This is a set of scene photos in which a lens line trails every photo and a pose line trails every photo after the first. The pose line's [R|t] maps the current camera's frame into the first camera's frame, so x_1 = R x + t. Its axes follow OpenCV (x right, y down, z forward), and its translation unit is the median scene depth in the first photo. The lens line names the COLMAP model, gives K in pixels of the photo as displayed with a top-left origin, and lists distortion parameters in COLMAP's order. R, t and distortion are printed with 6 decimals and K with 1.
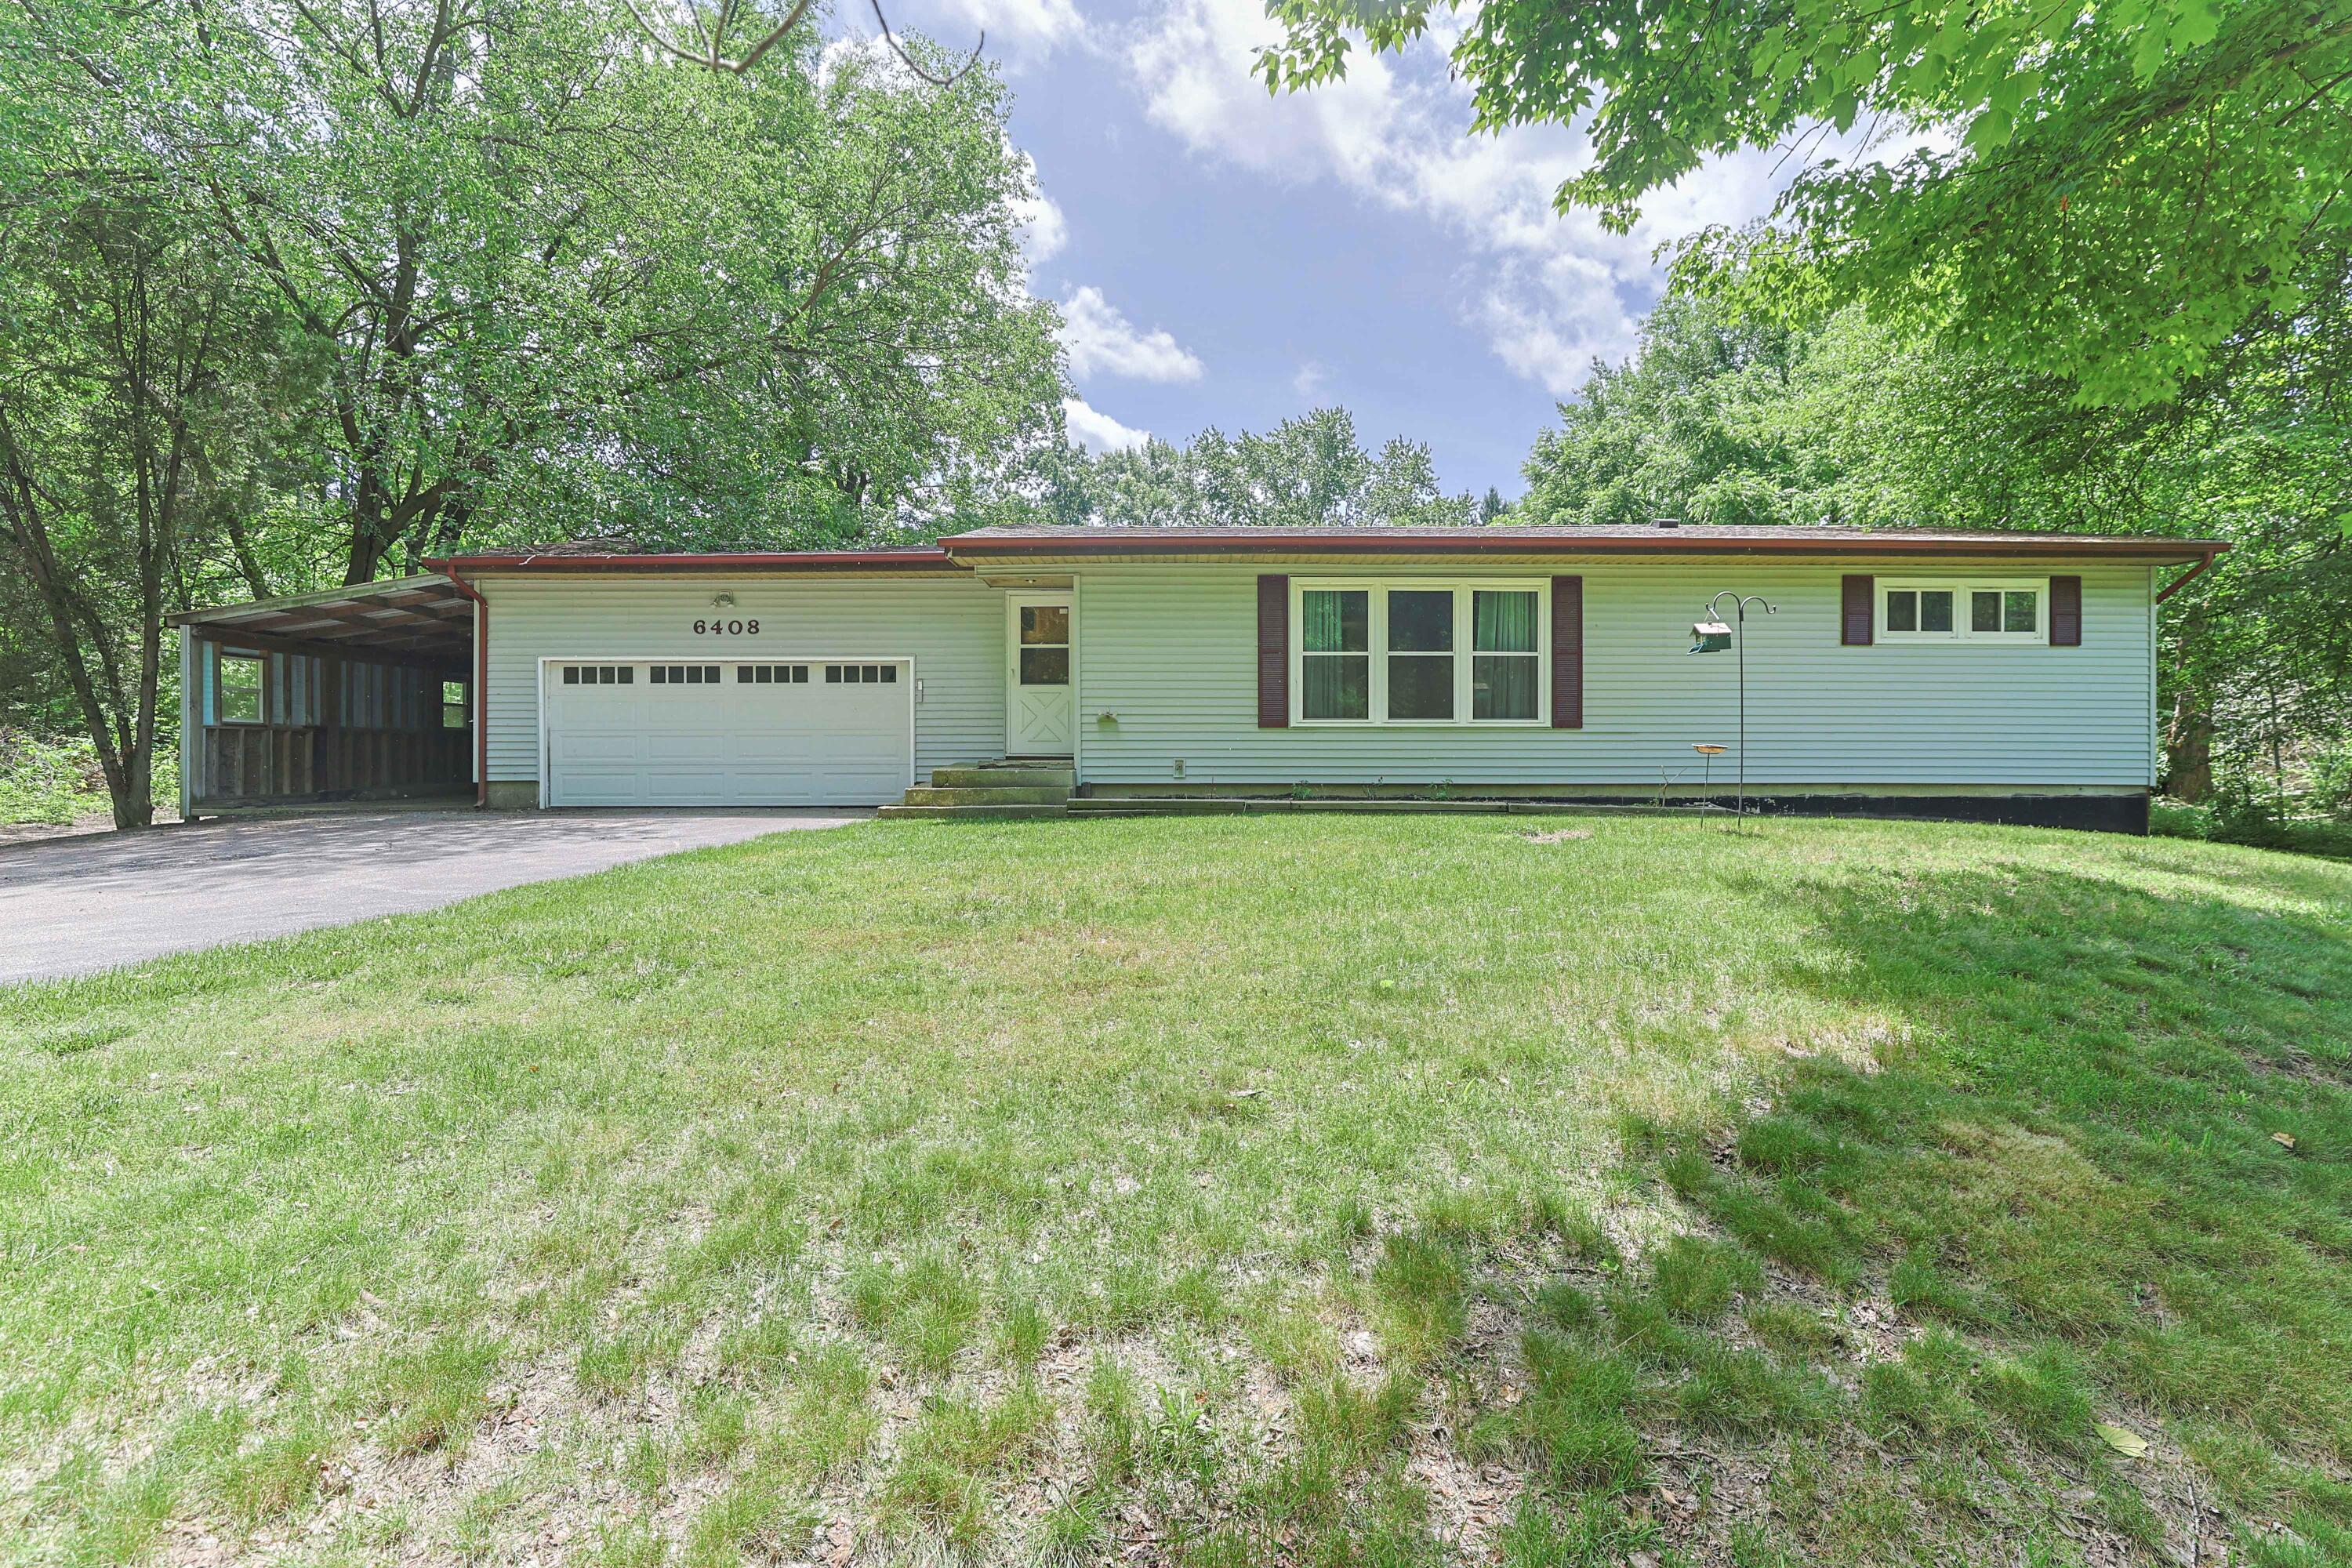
lens RADIAL K [[1137.0, 0, 1170.3], [0, 1137.0, 786.0], [0, 0, 1]] dist [-0.023303, 0.010162]
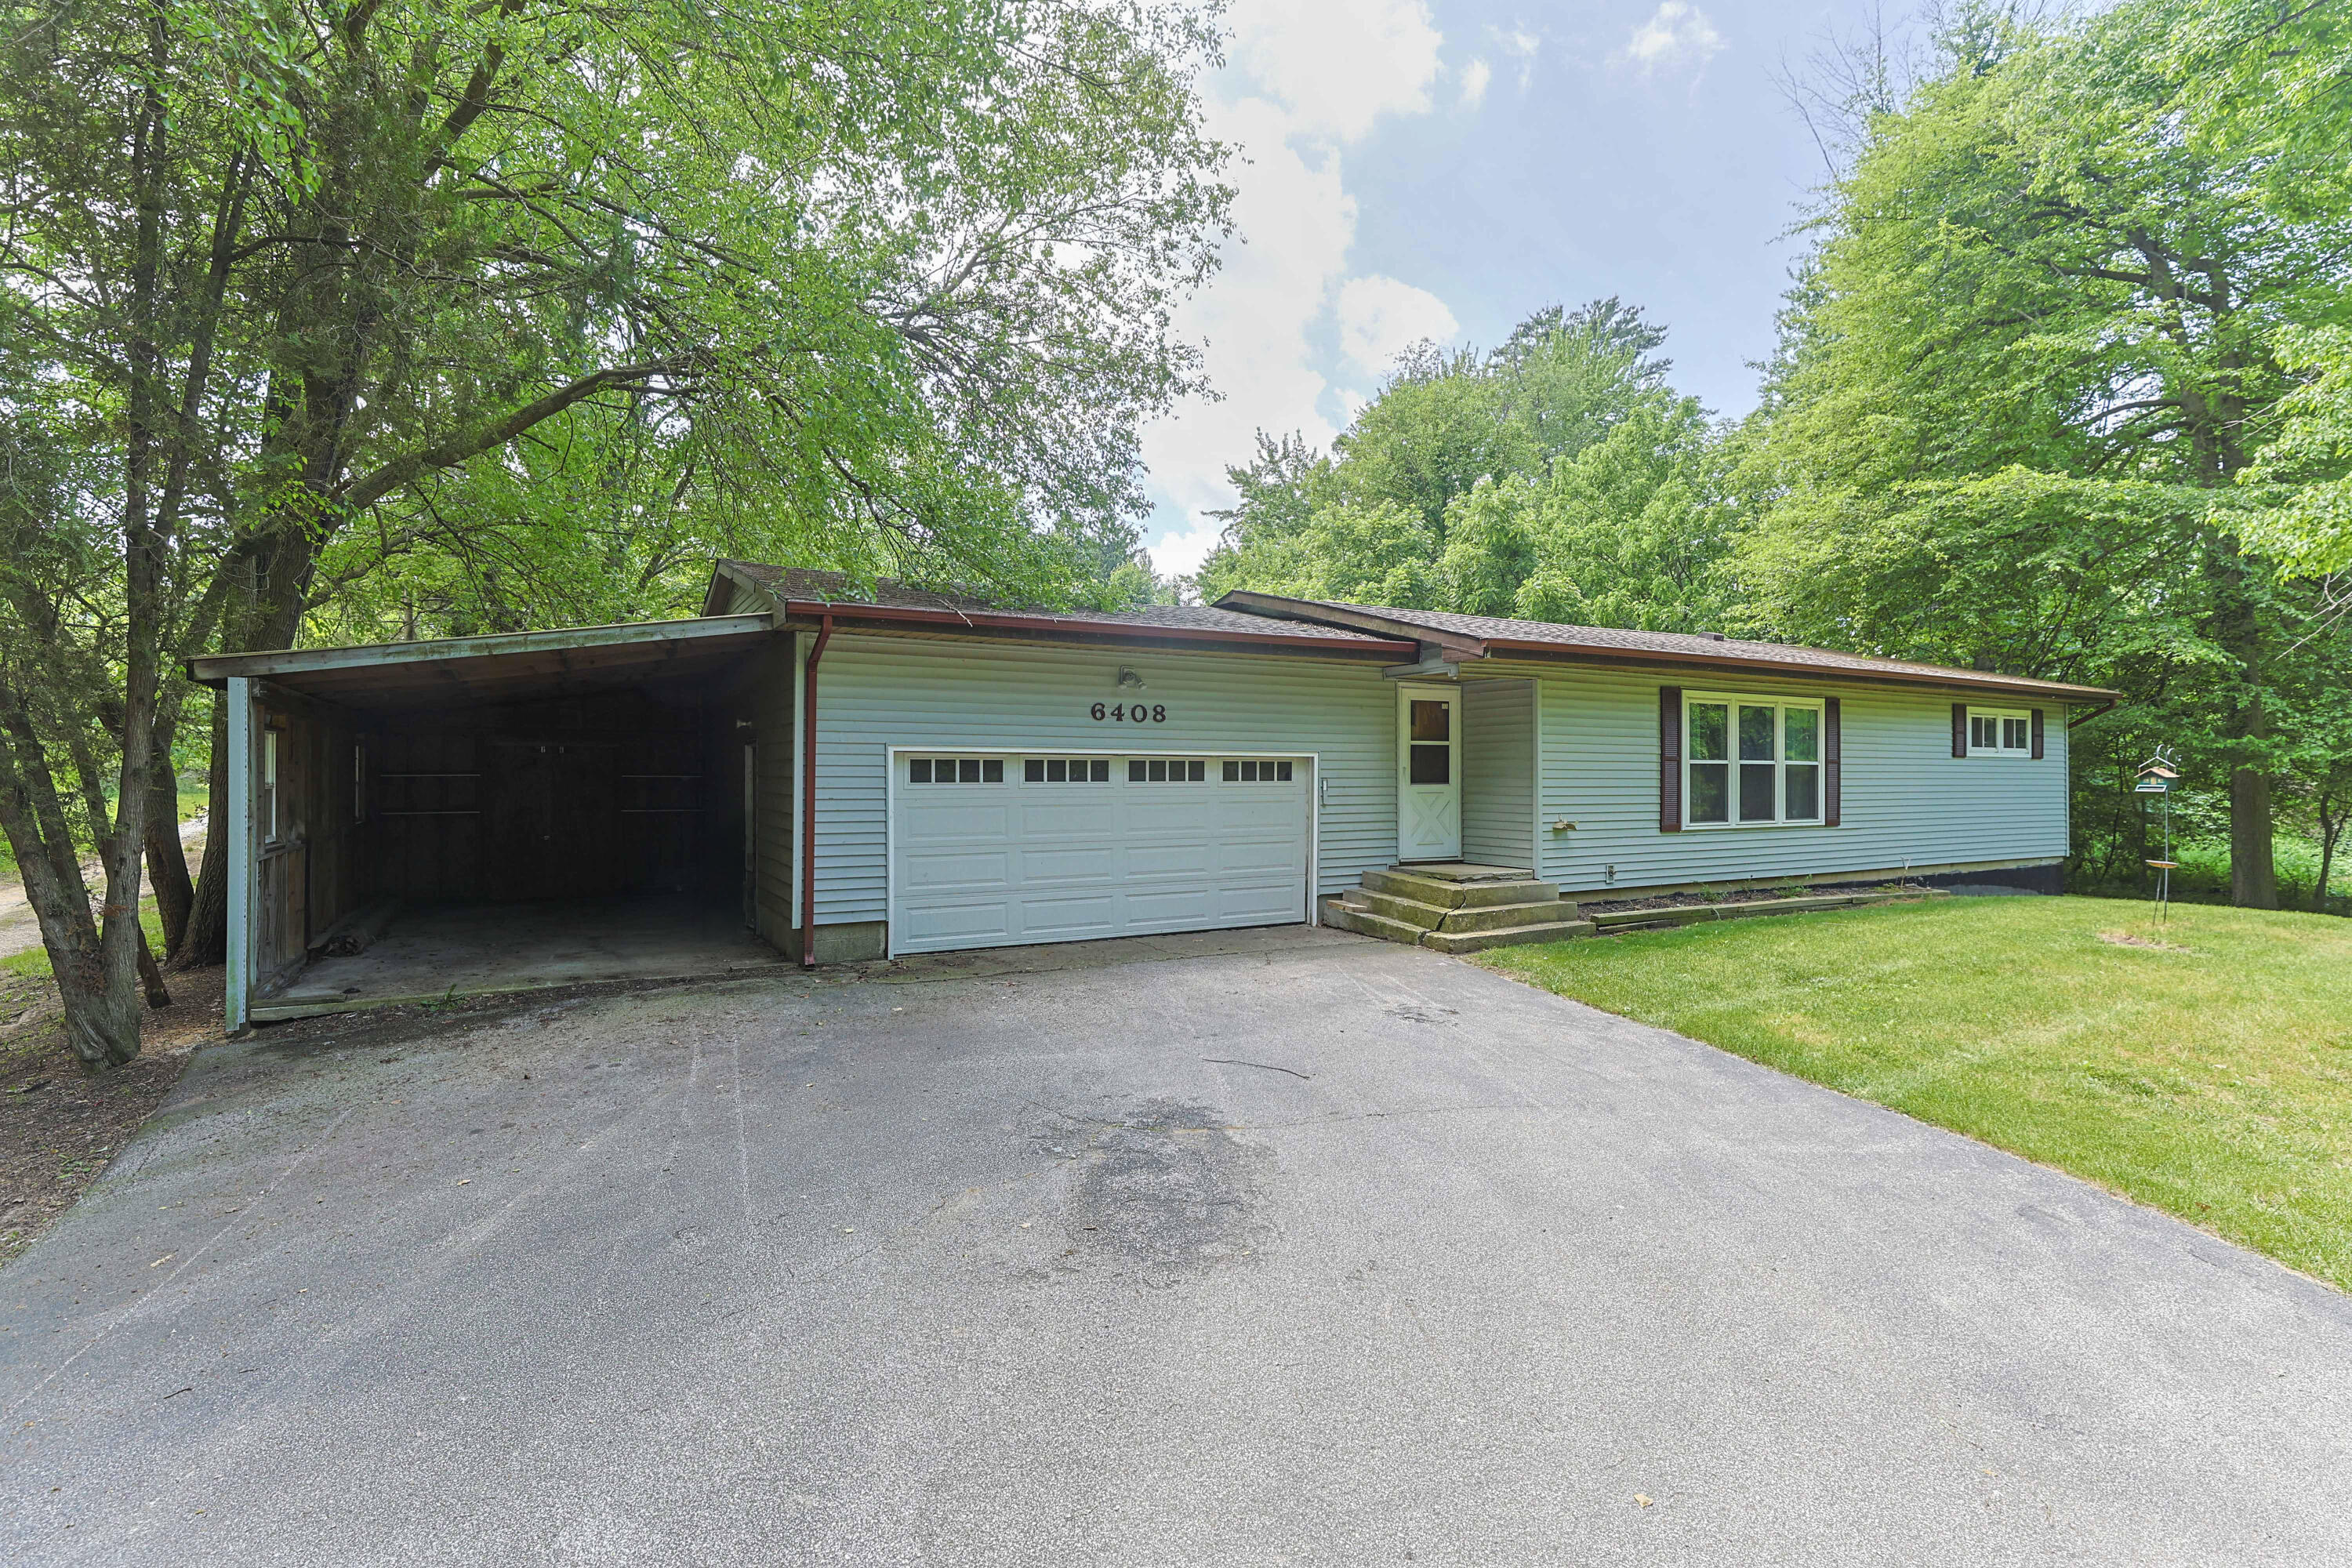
lens RADIAL K [[1137.0, 0, 1178.3], [0, 1137.0, 777.3], [0, 0, 1]] dist [-0.023303, 0.010162]
pose [[0.866885, -0.001026, 0.498507, -0.825635], [0.004559, 0.999972, -0.005870, -0.097702], [-0.498487, 0.007361, 0.866866, 0.318015]]
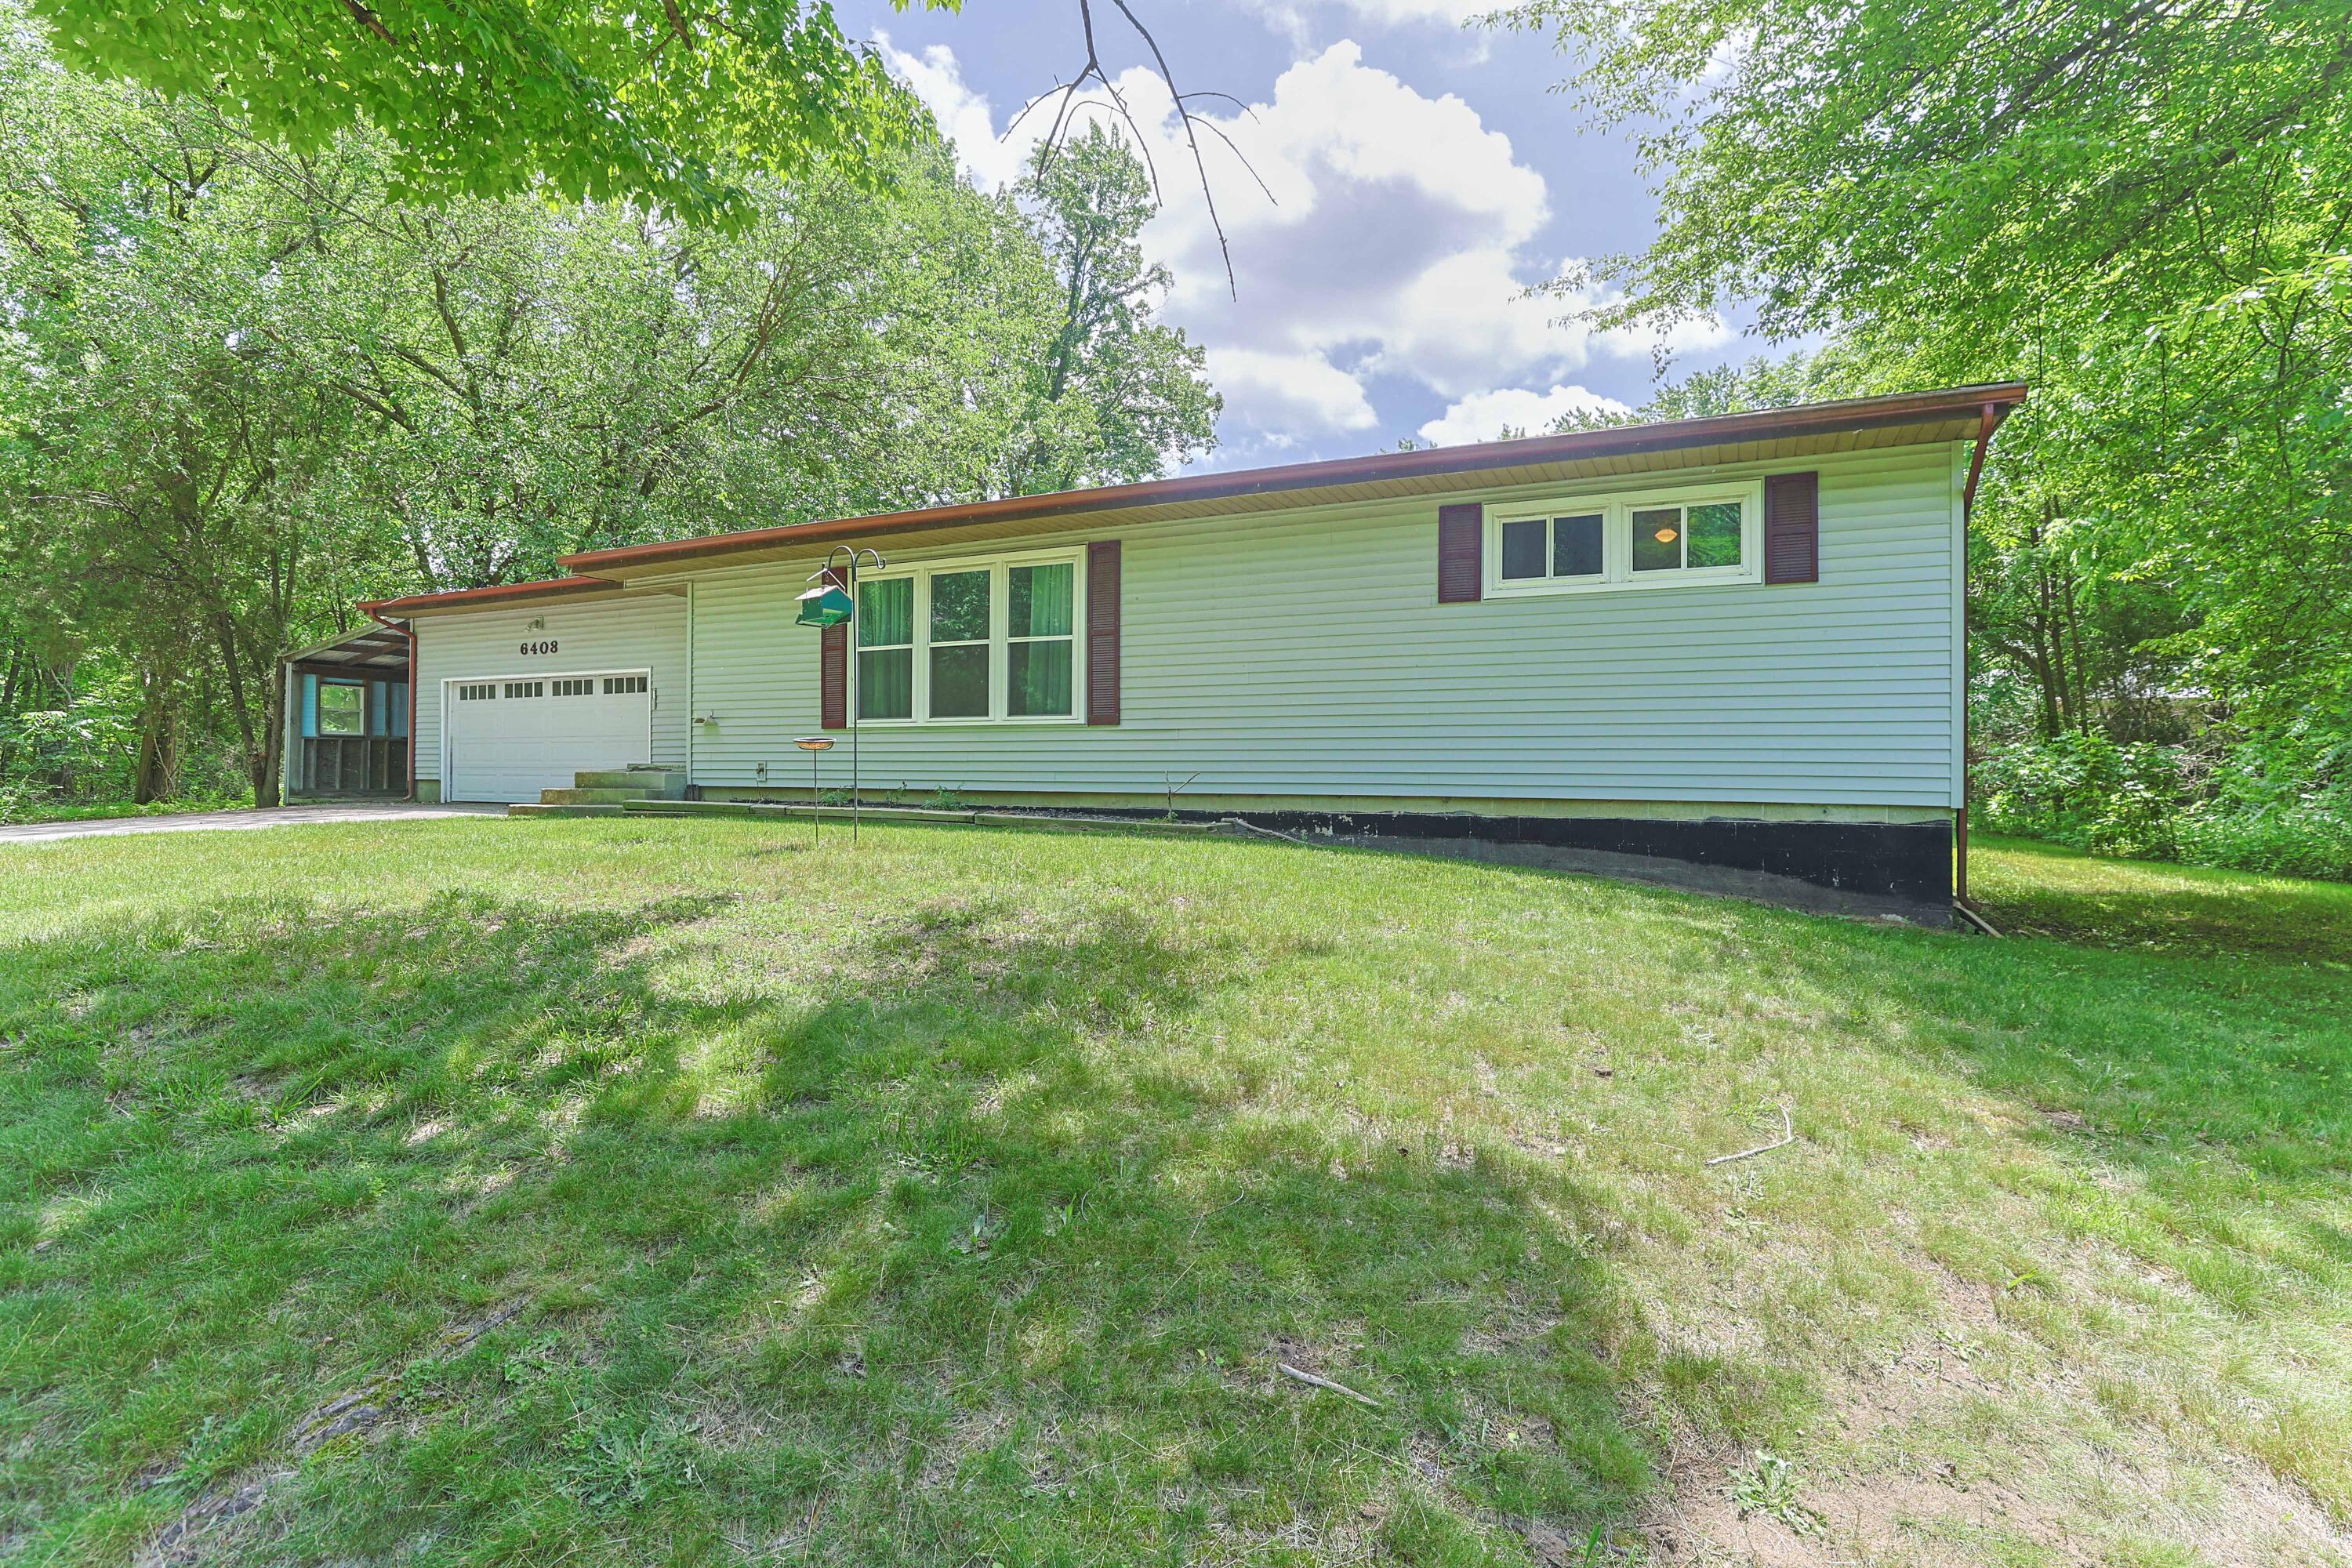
lens RADIAL K [[1137.0, 0, 1179.3], [0, 1137.0, 776.3], [0, 0, 1]] dist [-0.023303, 0.010162]
pose [[0.896425, 0.006149, -0.443152, 0.765441], [-0.011924, 0.999876, -0.010245, -0.005934], [0.443034, 0.014468, 0.896388, 0.282140]]
